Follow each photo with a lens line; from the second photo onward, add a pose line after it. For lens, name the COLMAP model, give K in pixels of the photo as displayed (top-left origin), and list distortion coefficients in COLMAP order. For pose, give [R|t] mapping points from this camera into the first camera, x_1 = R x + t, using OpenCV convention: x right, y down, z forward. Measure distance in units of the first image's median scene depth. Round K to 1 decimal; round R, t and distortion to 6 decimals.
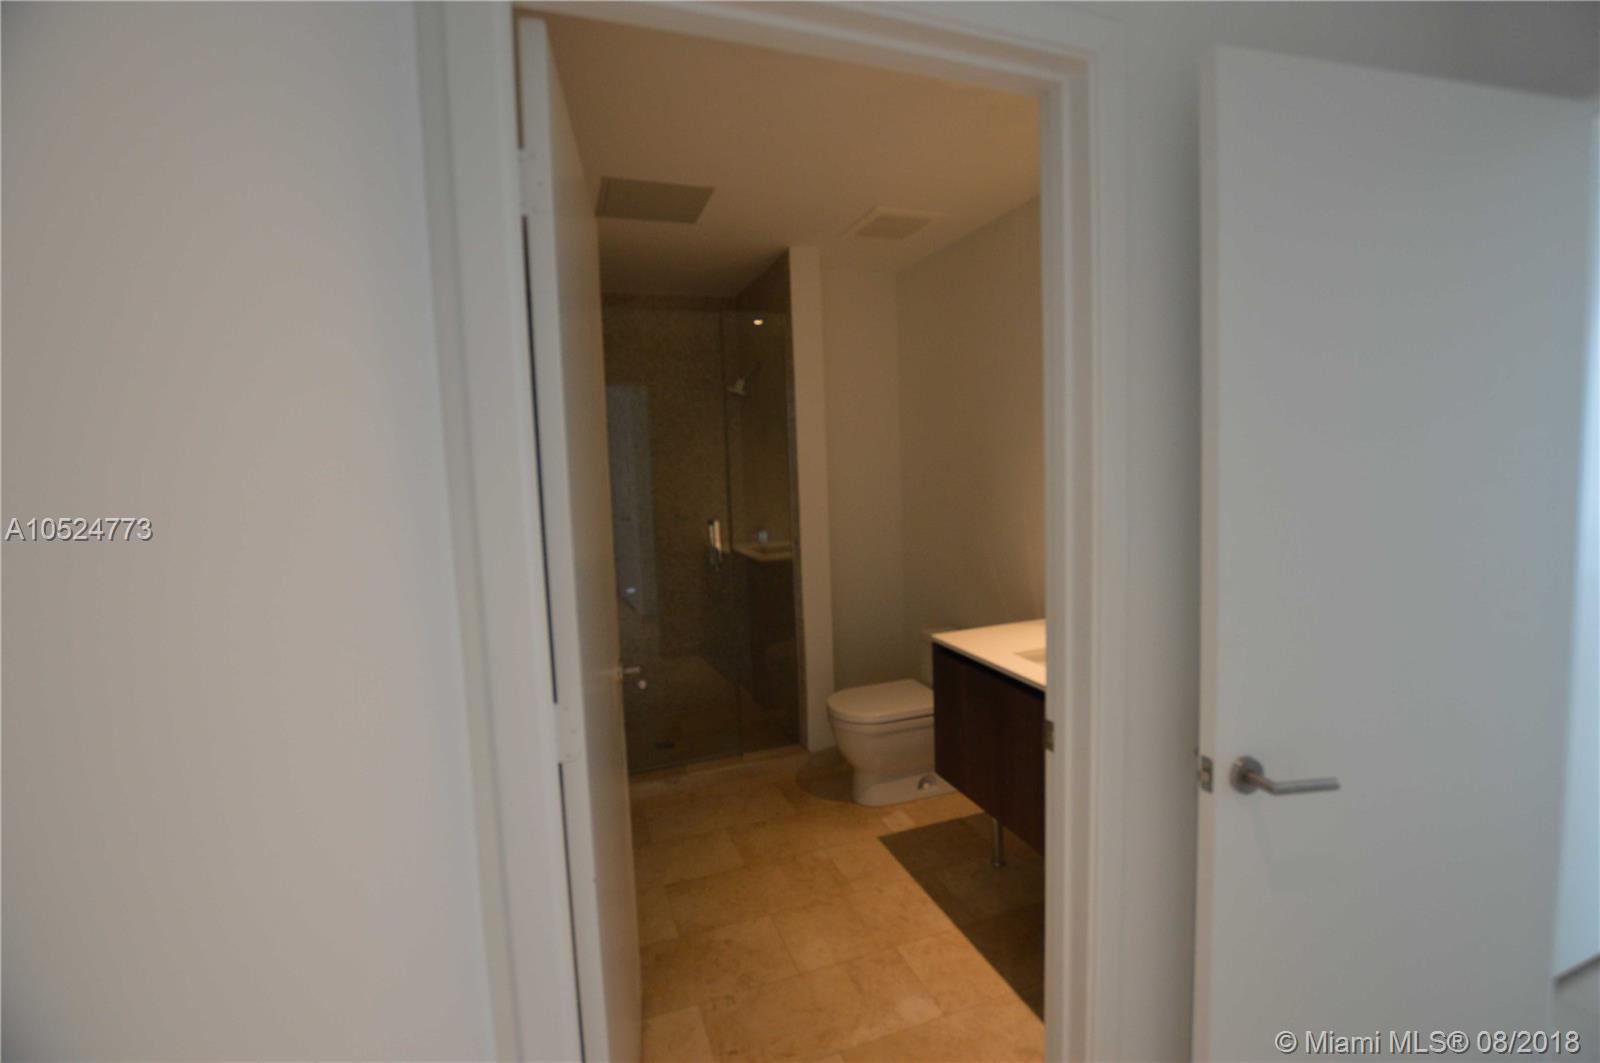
lens RADIAL K [[725.1, 0, 802.1], [0, 725.1, 530.1], [0, 0, 1]] dist [-0.031888, 0.004162]
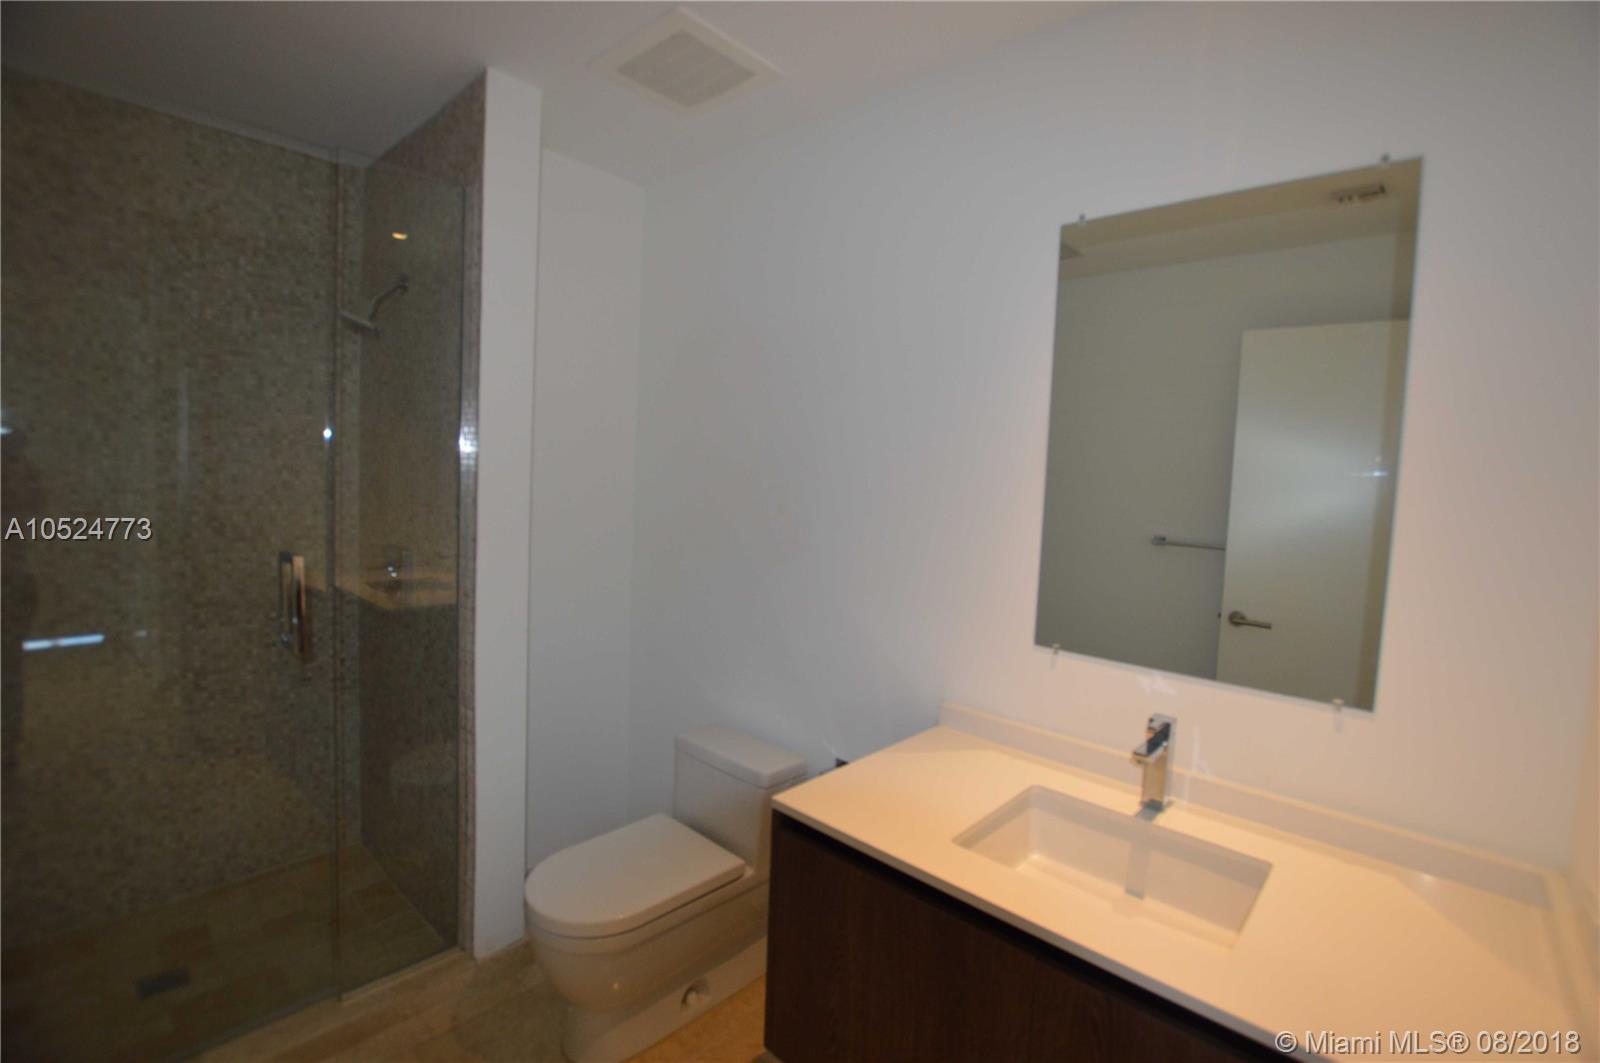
lens RADIAL K [[725.1, 0, 825.1], [0, 725.1, 529.1], [0, 0, 1]] dist [-0.031888, 0.004162]
pose [[0.873508, 0.044932, 0.484731, -0.037311], [-0.033645, 0.998923, -0.031965, -0.024368], [-0.485645, 0.011613, 0.874079, 0.361380]]
